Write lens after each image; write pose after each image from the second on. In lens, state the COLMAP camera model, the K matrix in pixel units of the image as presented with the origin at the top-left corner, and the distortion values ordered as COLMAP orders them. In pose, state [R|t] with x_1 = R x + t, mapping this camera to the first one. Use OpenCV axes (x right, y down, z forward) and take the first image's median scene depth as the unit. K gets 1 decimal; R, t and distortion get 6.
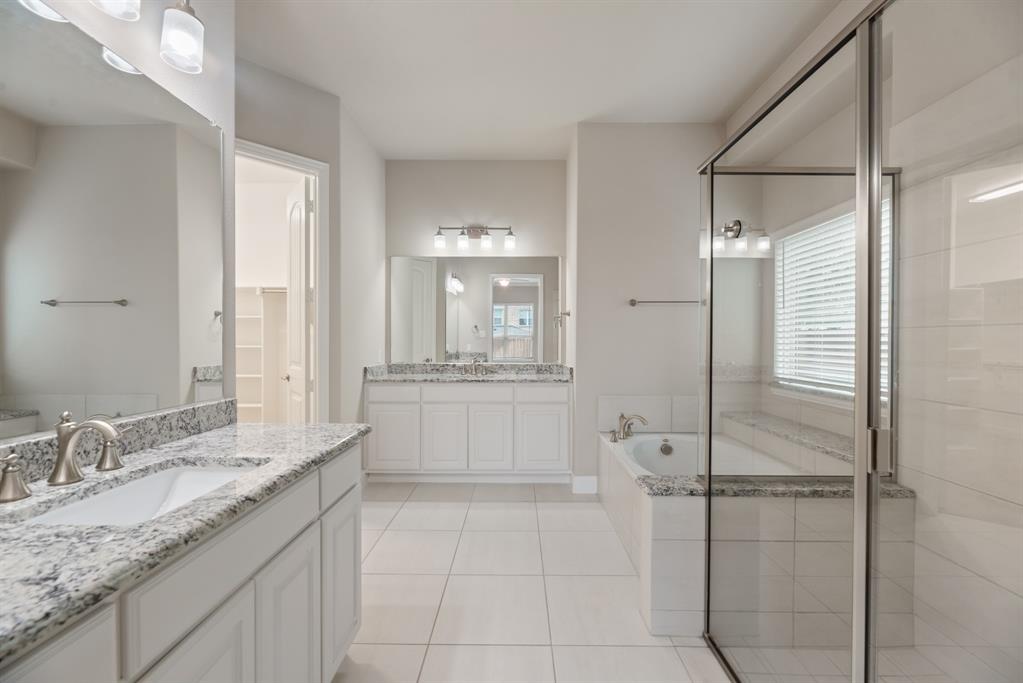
lens RADIAL K [[418.1, 0, 513.7], [0, 418.1, 333.0], [0, 0, 1]] dist [-0.002839, -0.000197]
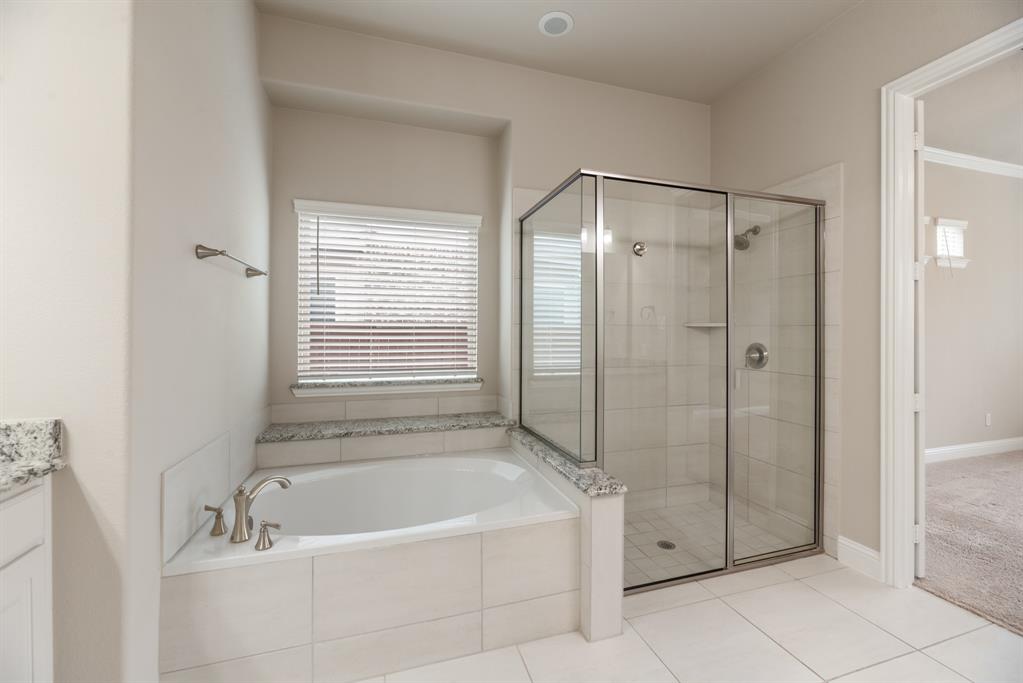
lens RADIAL K [[418.1, 0, 513.7], [0, 418.1, 333.0], [0, 0, 1]] dist [-0.002839, -0.000197]
pose [[-0.310259, -0.010940, 0.950589, -0.281752], [-0.020949, 0.999770, 0.004668, 0.008716], [-0.950421, -0.018465, -0.310417, 0.859245]]
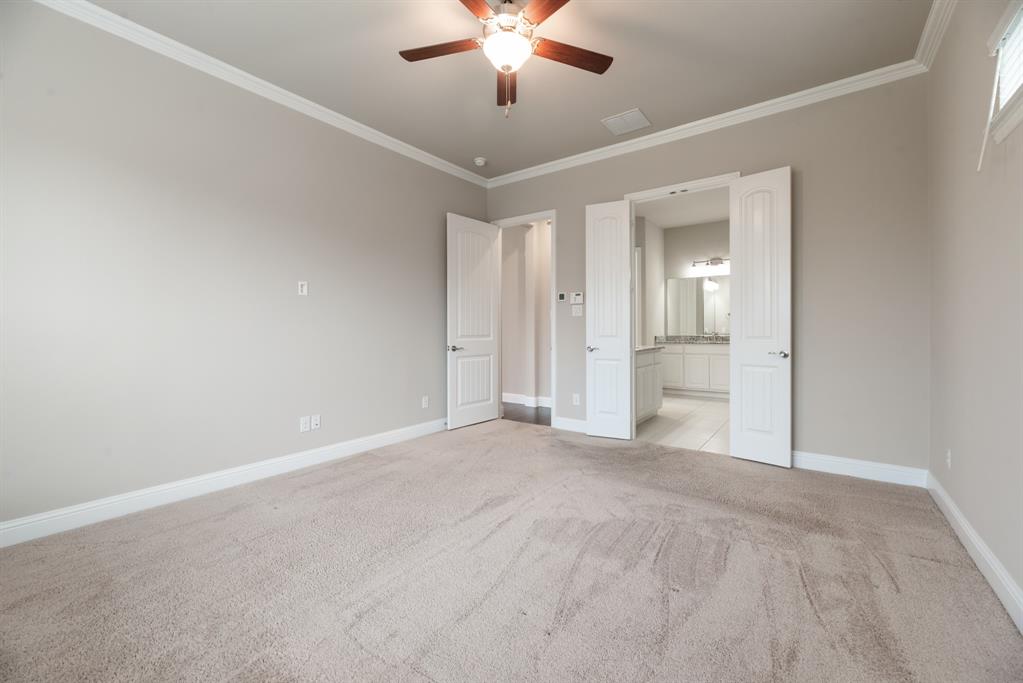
lens RADIAL K [[418.1, 0, 513.7], [0, 418.1, 333.0], [0, 0, 1]] dist [-0.002839, -0.000197]
pose [[0.814666, -0.000232, -0.579931, 0.248607], [0.014451, 0.999698, 0.019901, 0.015036], [0.579751, -0.024594, 0.814423, -0.994346]]
